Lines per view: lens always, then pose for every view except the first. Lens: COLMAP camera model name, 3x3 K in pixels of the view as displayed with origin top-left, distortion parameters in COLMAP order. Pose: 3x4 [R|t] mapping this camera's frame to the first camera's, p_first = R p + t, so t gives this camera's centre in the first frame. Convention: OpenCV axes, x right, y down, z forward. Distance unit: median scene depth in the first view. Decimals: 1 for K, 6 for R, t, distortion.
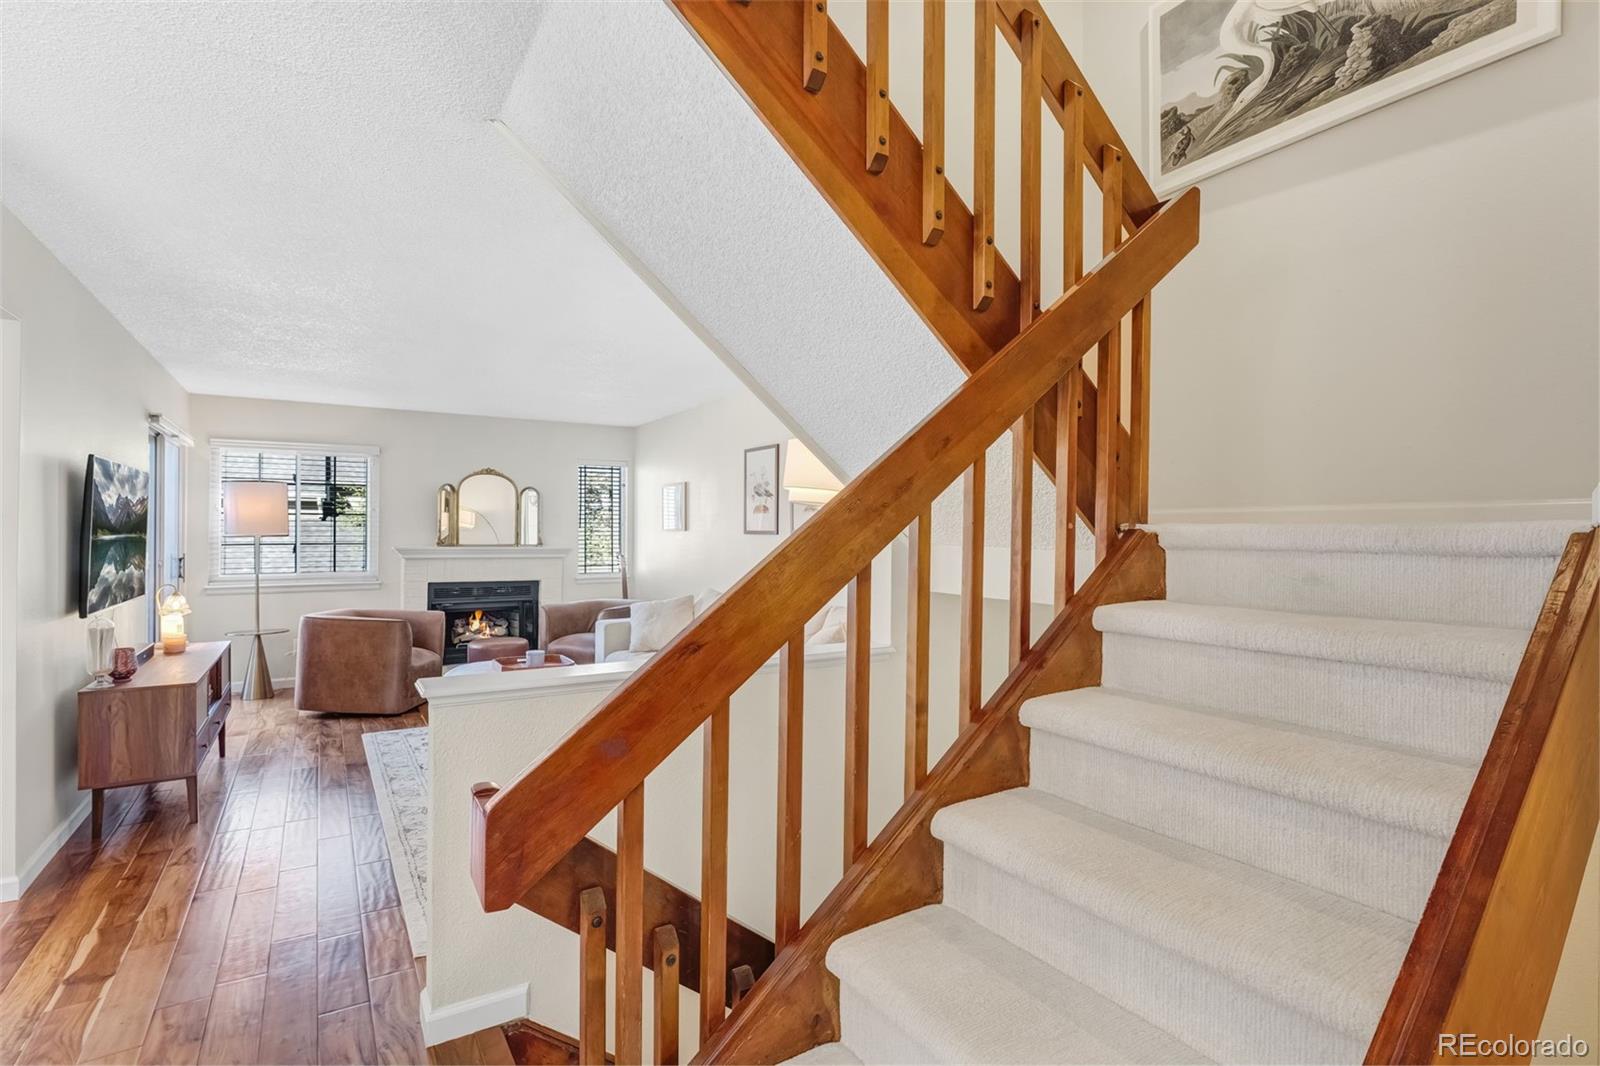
lens RADIAL K [[775.8, 0, 793.6], [0, 775.8, 530.5], [0, 0, 1]] dist [0.000960, -0.001416]
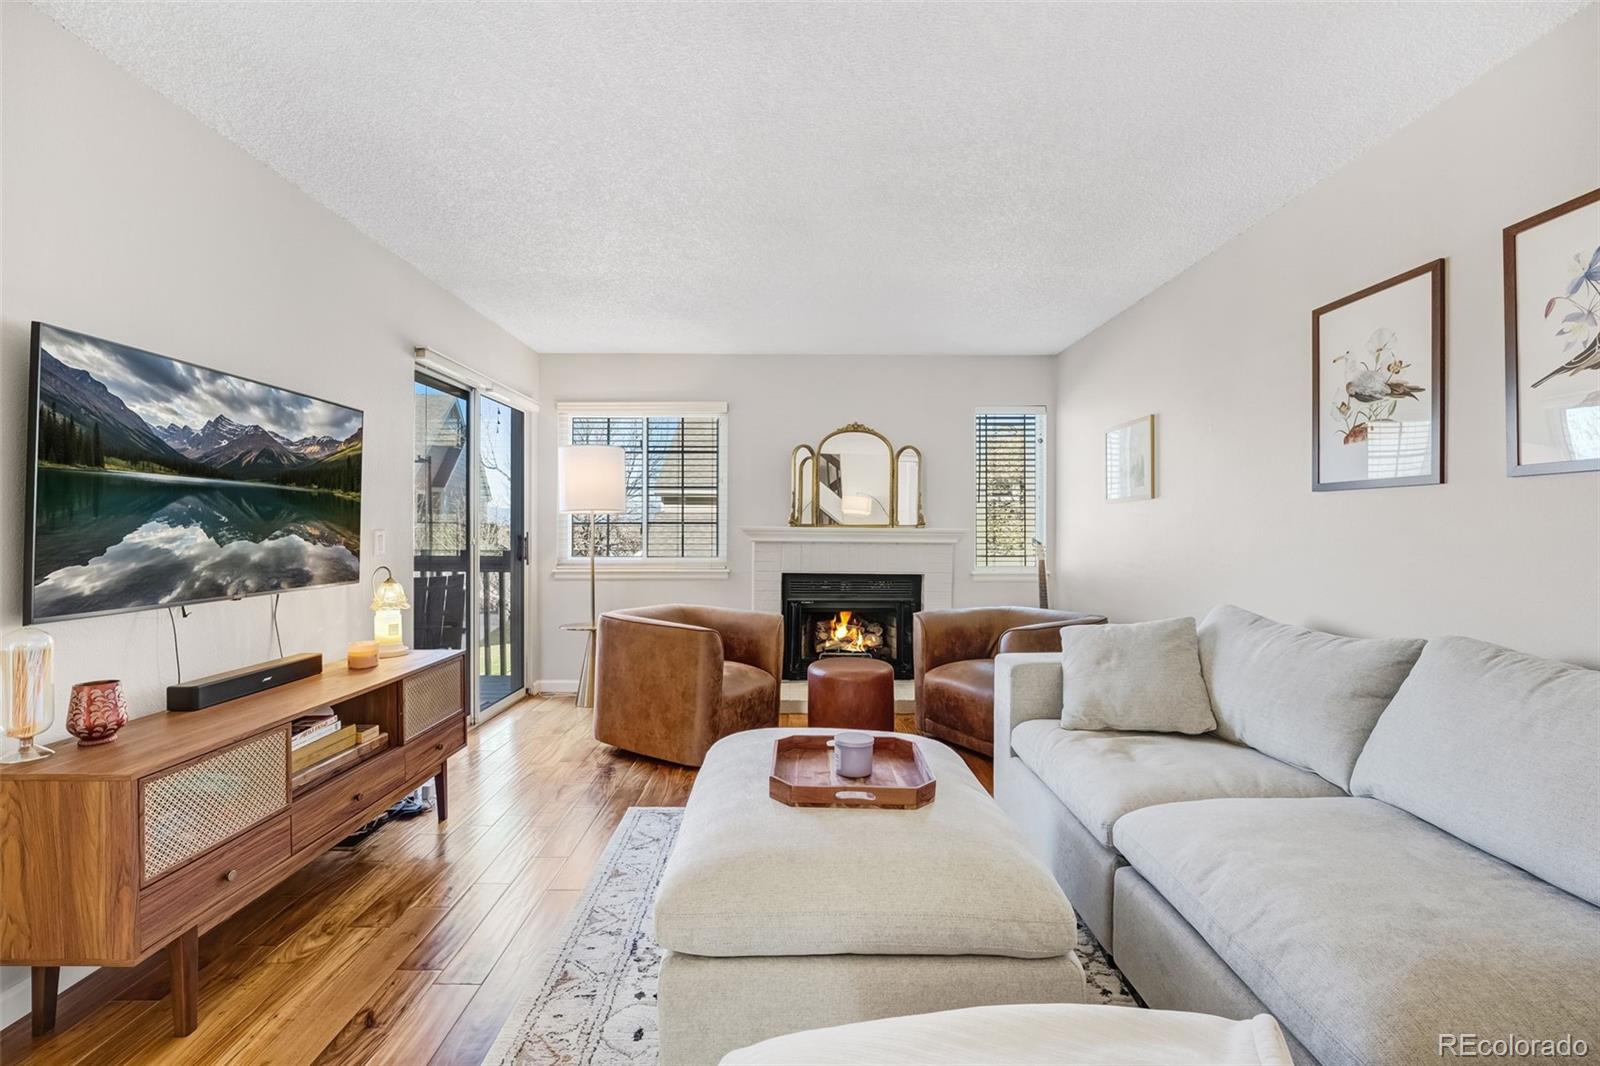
lens RADIAL K [[691.3, 0, 794.9], [0, 691.3, 528.7], [0, 0, 1]] dist [-0.019051, 0.001417]
pose [[0.853327, -0.001990, -0.521373, -0.125780], [0.002770, 0.999996, 0.000716, 0.028151], [0.521369, -0.002055, 0.853329, 0.527704]]
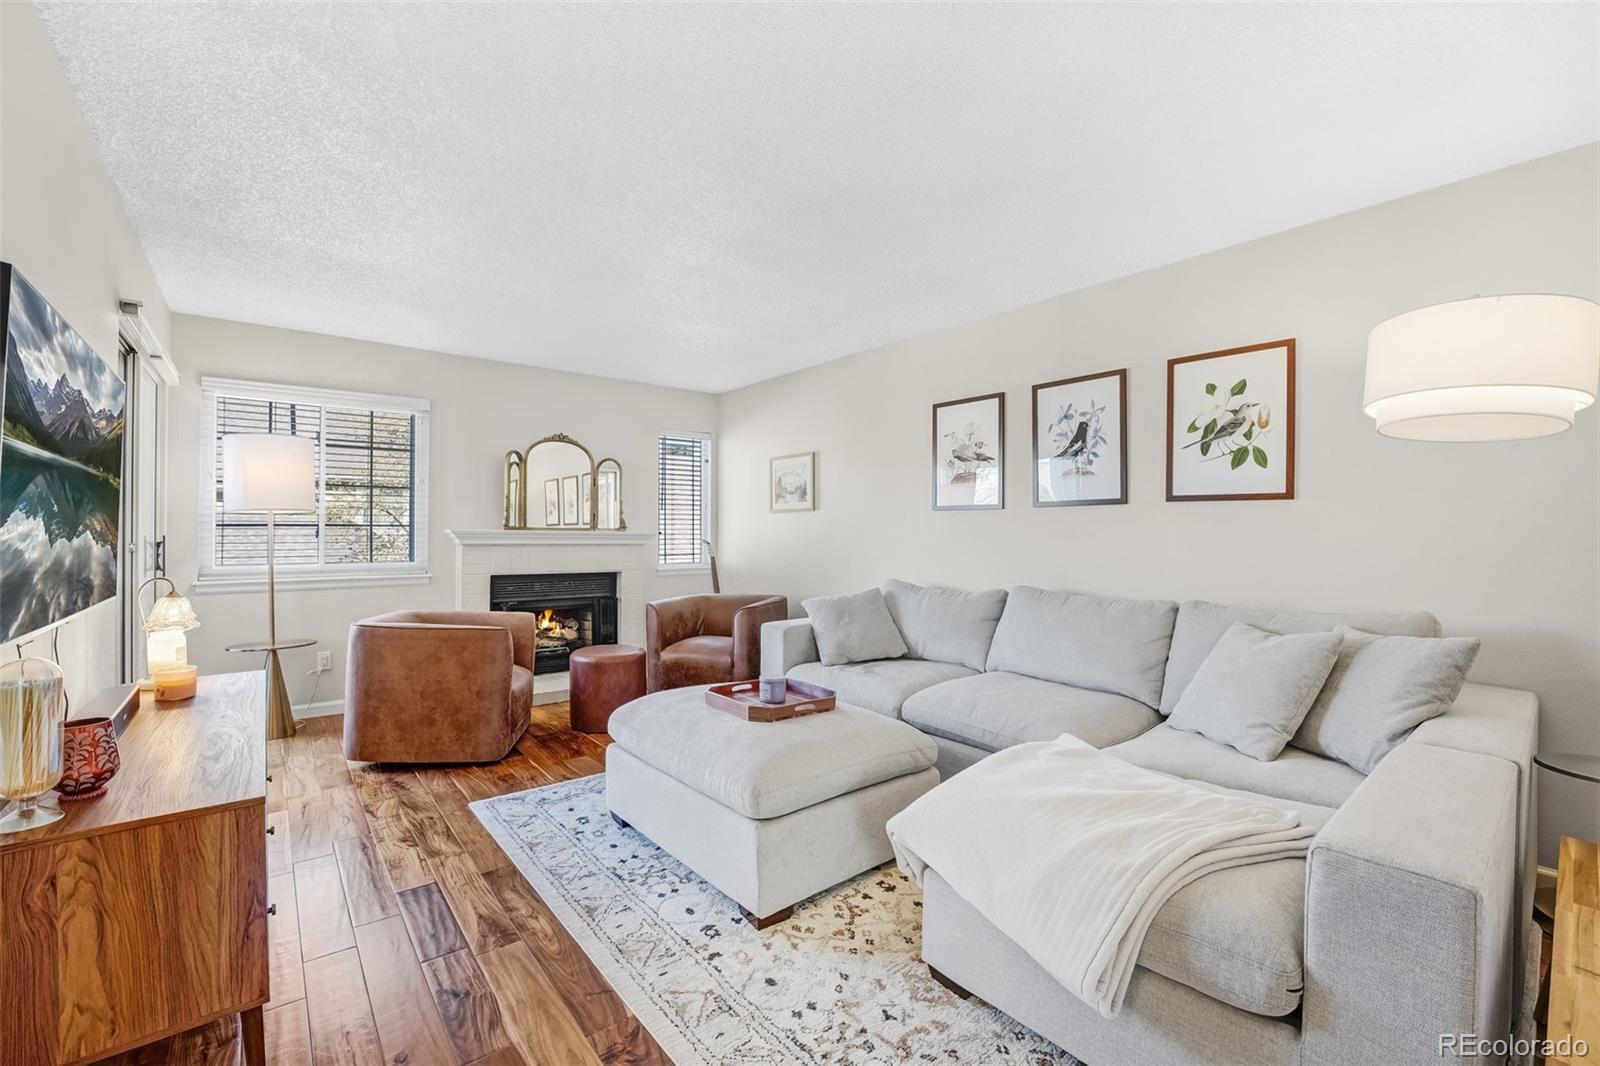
lens RADIAL K [[673.8, 0, 795.9], [0, 673.8, 527.6], [0, 0, 1]] dist [-0.021546, 0.001758]
pose [[0.991670, -0.000248, 0.128805, -0.318745], [0.000743, 0.999993, -0.003798, 0.027144], [-0.128803, 0.003862, 0.991663, 0.359784]]
